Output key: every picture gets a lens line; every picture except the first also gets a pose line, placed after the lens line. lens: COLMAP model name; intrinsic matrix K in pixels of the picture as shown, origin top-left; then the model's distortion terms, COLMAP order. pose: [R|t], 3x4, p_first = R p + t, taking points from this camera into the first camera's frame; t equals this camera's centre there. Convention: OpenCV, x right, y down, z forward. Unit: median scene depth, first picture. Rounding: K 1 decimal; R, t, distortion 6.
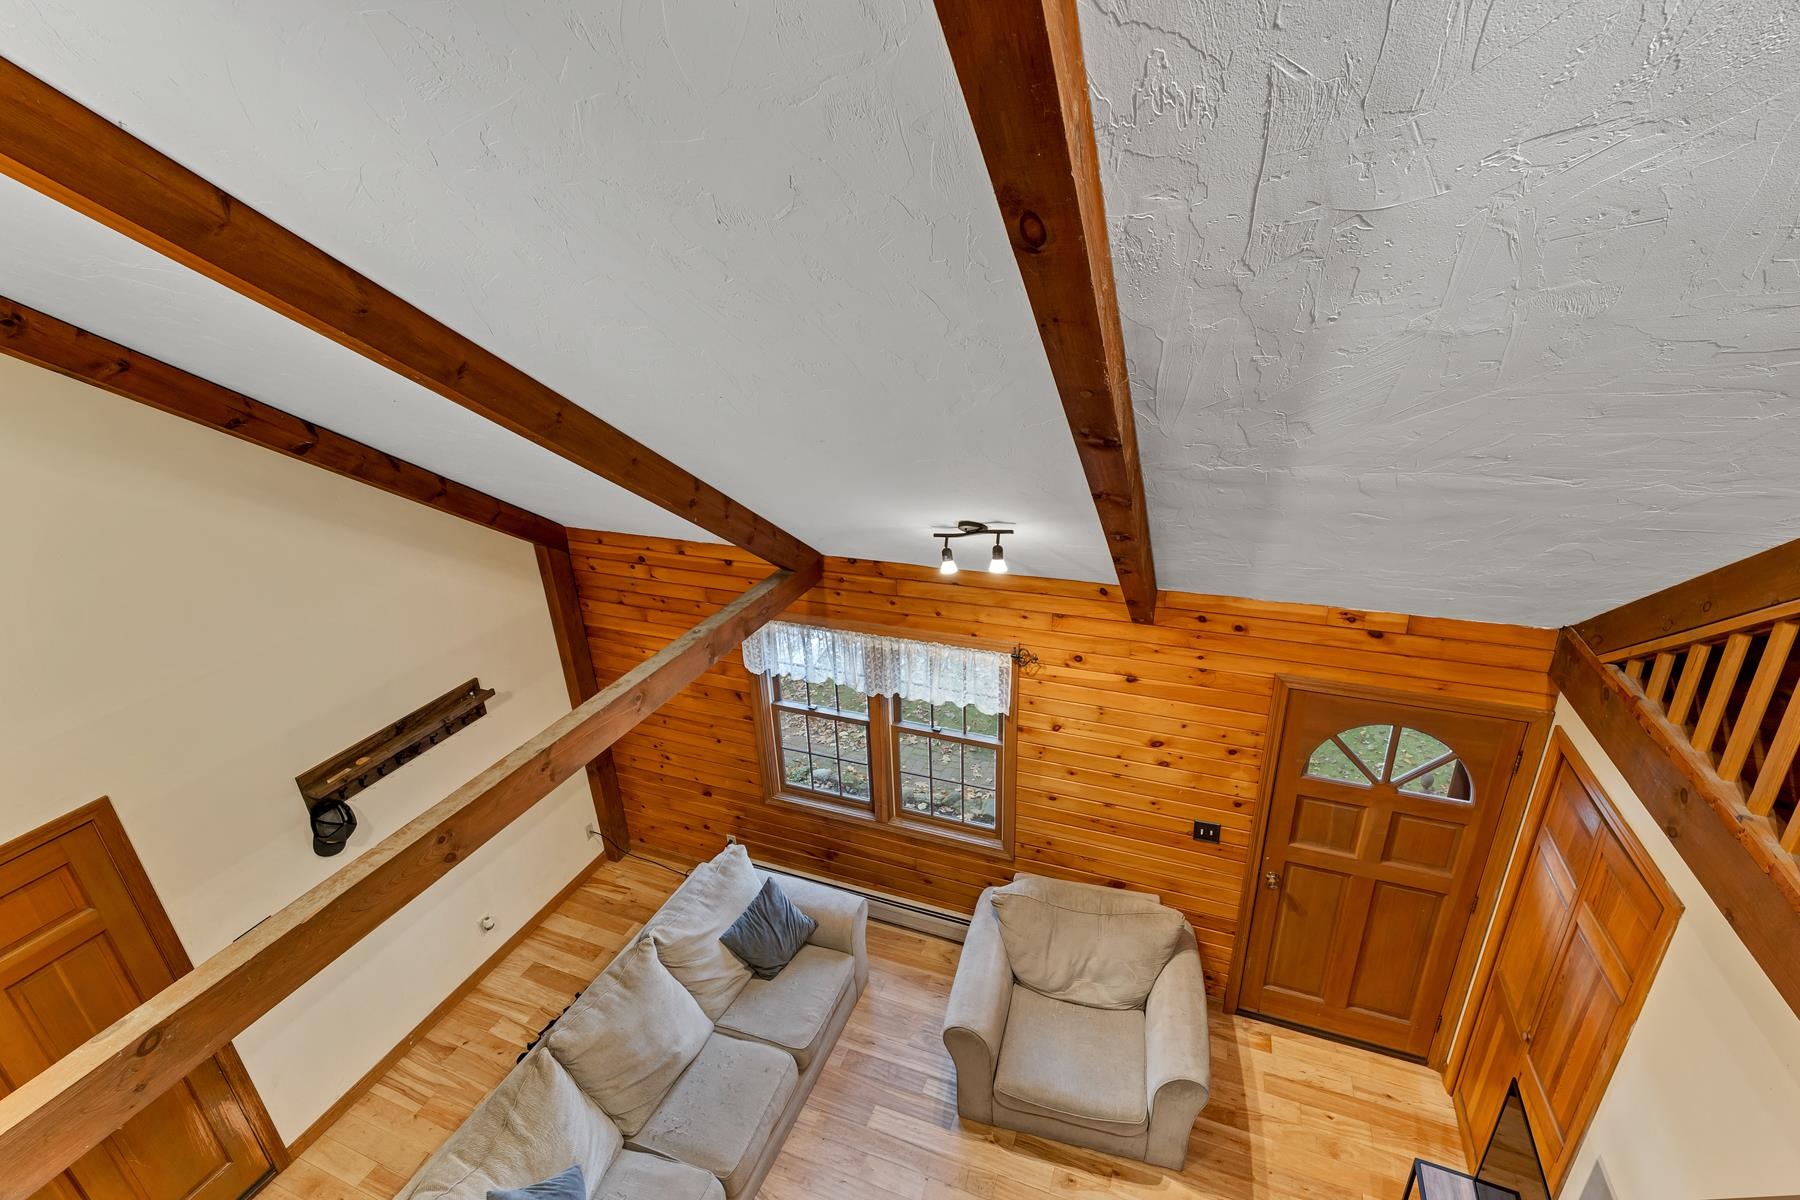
lens RADIAL K [[762.6, 0, 967.4], [0, 762.6, 620.8], [0, 0, 1]] dist [0.002124, -0.000019]
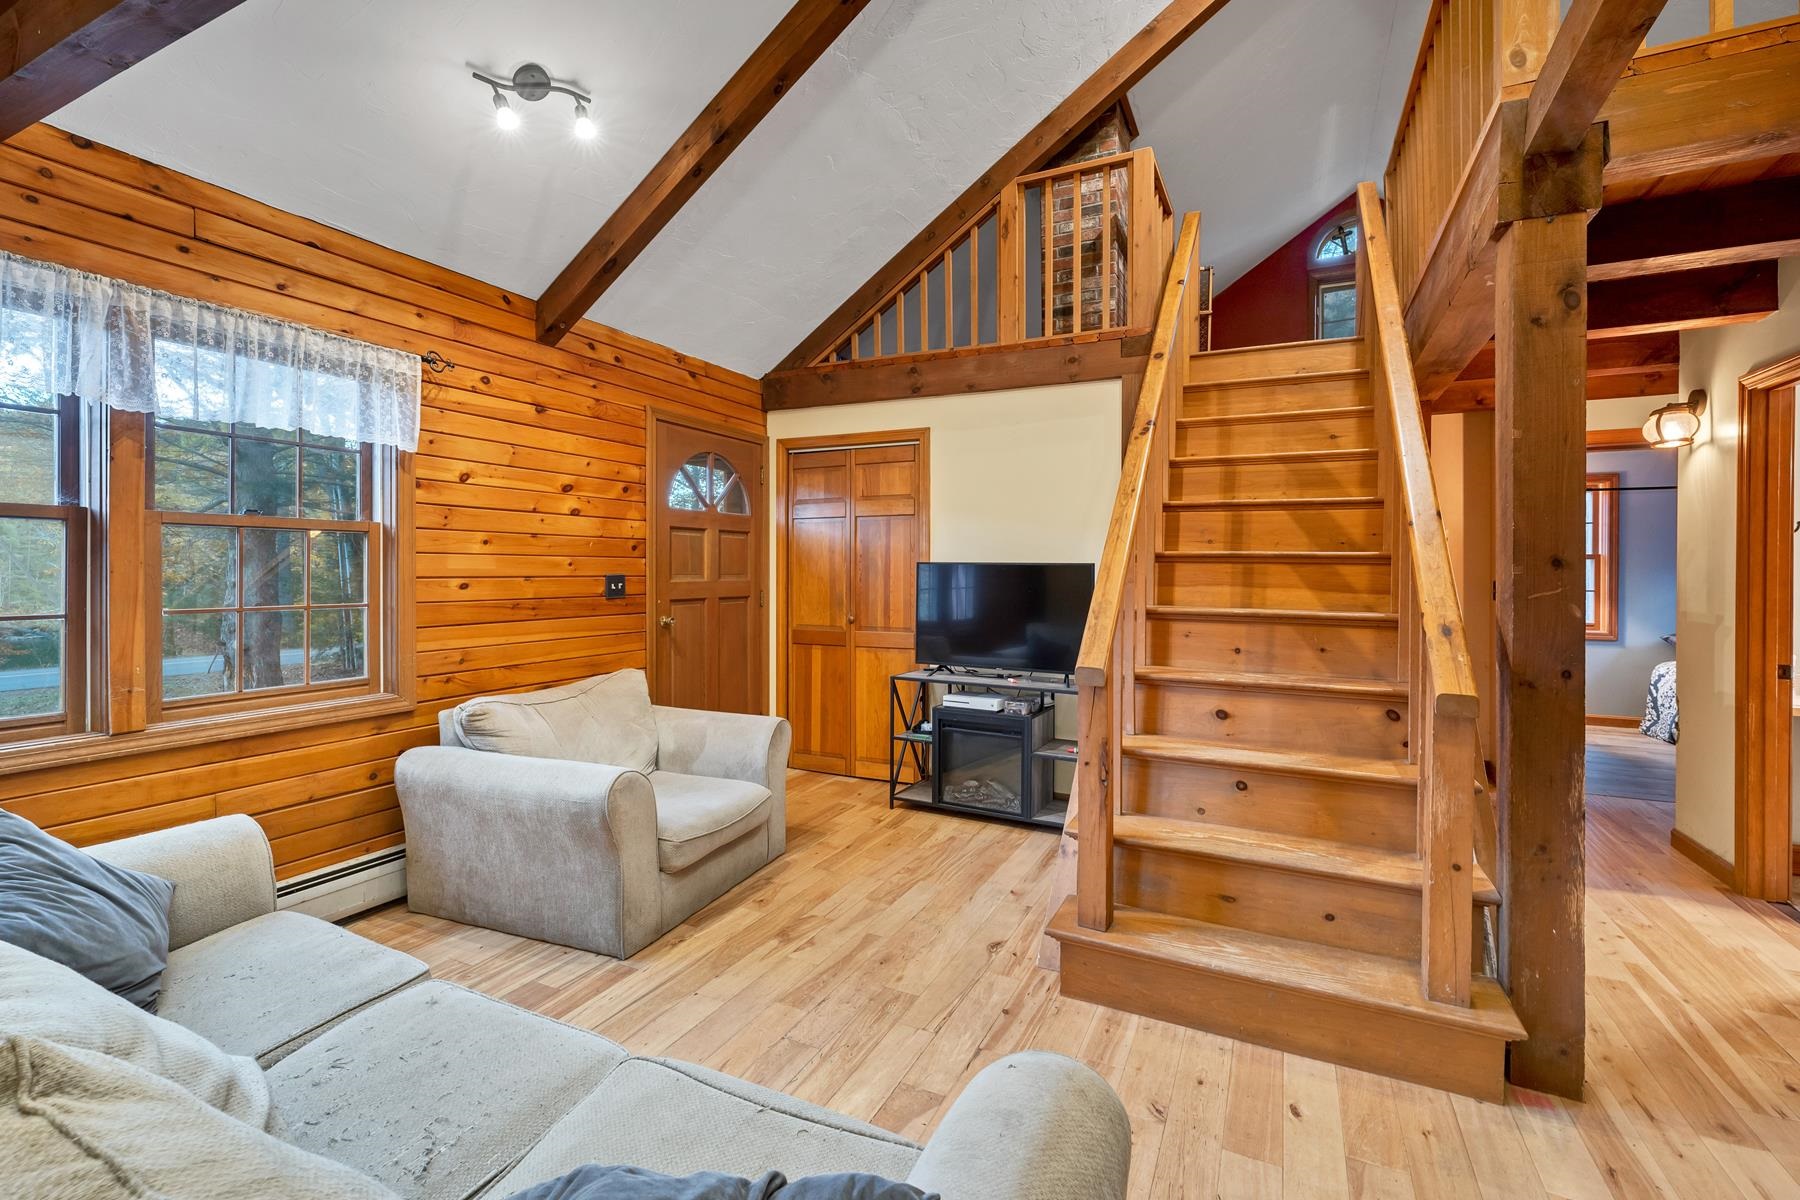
lens RADIAL K [[753.2, 0, 825.3], [0, 753.2, 577.3], [0, 0, 1]] dist [0.000463, 0.000085]
pose [[0.200667, 0.000828, 0.979659, -0.572363], [0.369835, 0.925939, -0.076538, 0.437278], [-0.907169, 0.377671, 0.185499, 0.574918]]
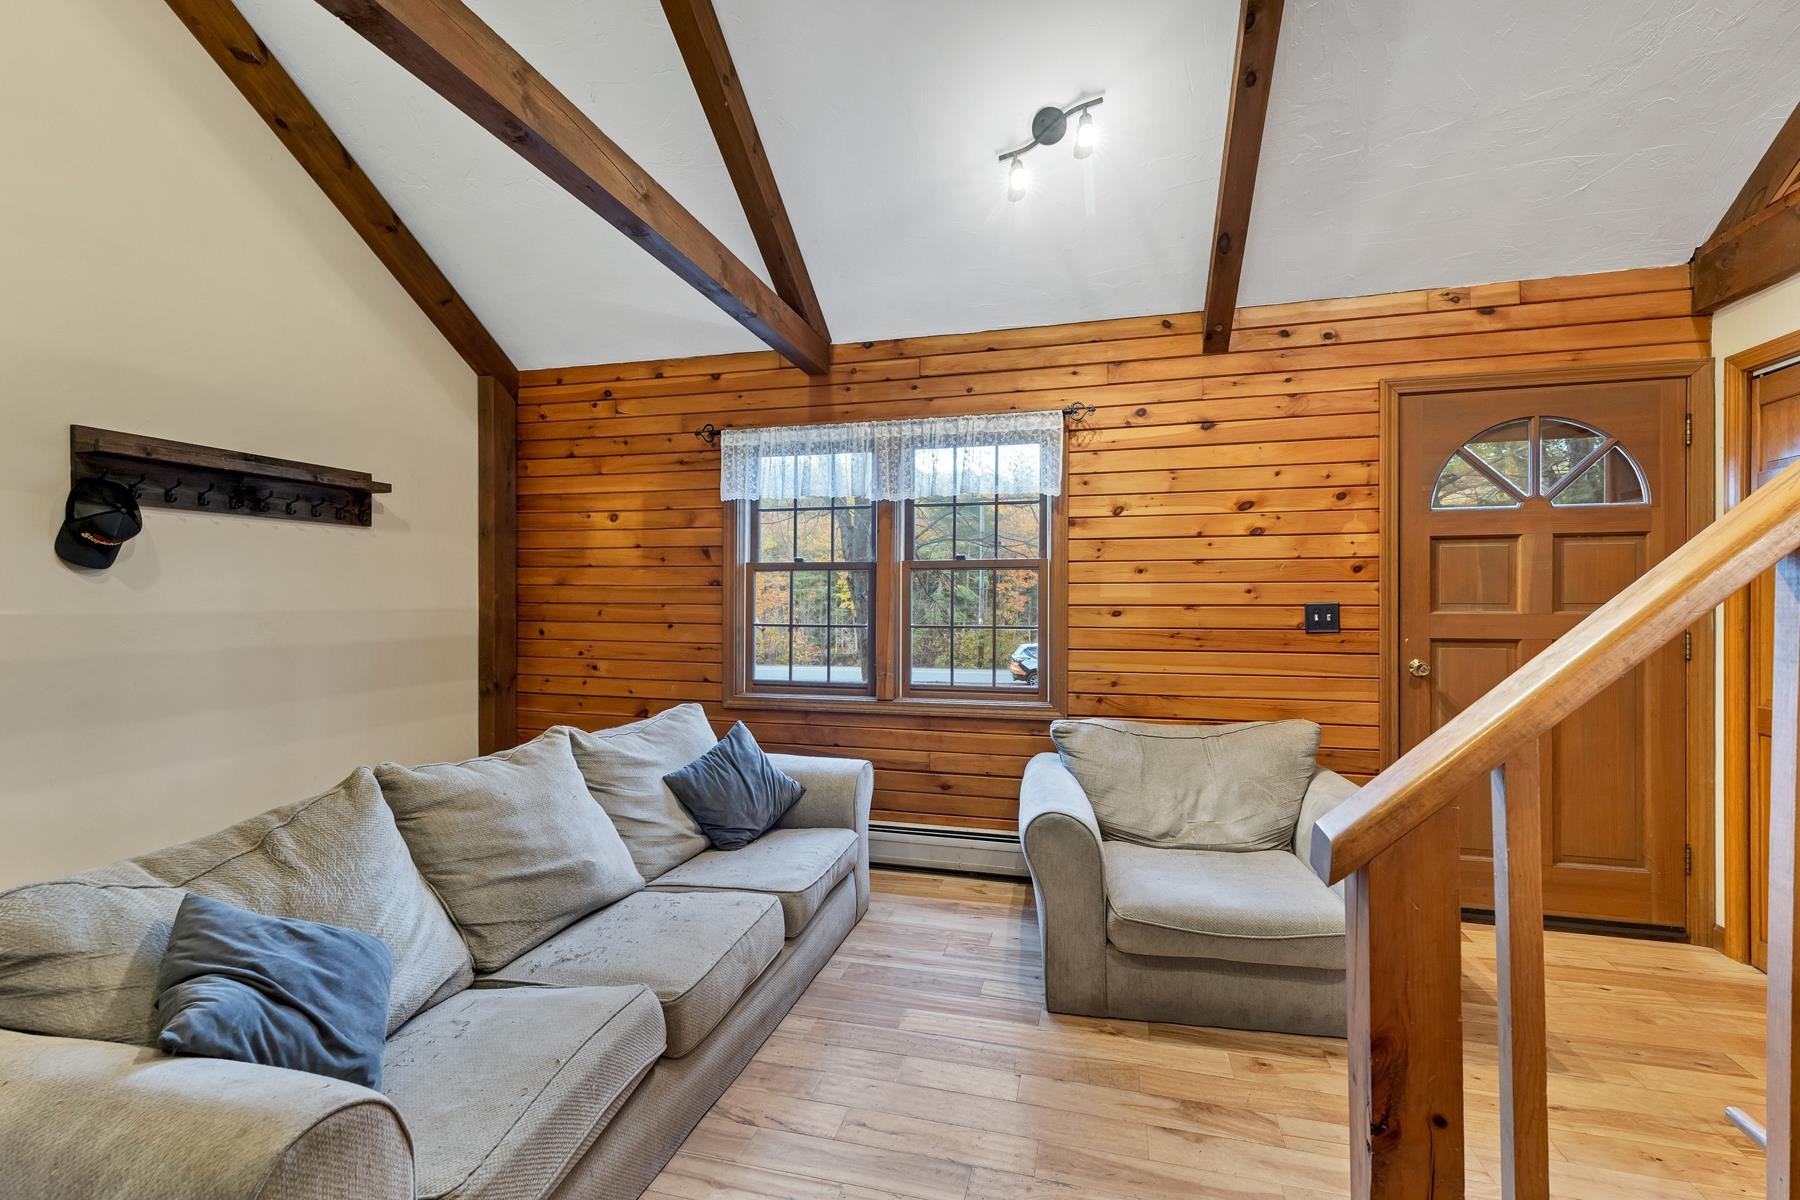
lens RADIAL K [[749.6, 0, 954.1], [0, 749.6, 606.6], [0, 0, 1]] dist [0.001114, 0.000180]
pose [[0.995115, 0.008269, 0.098379, -0.139517], [0.029250, 0.927049, -0.373797, 0.542397], [-0.094293, 0.374848, 0.922279, 0.319056]]
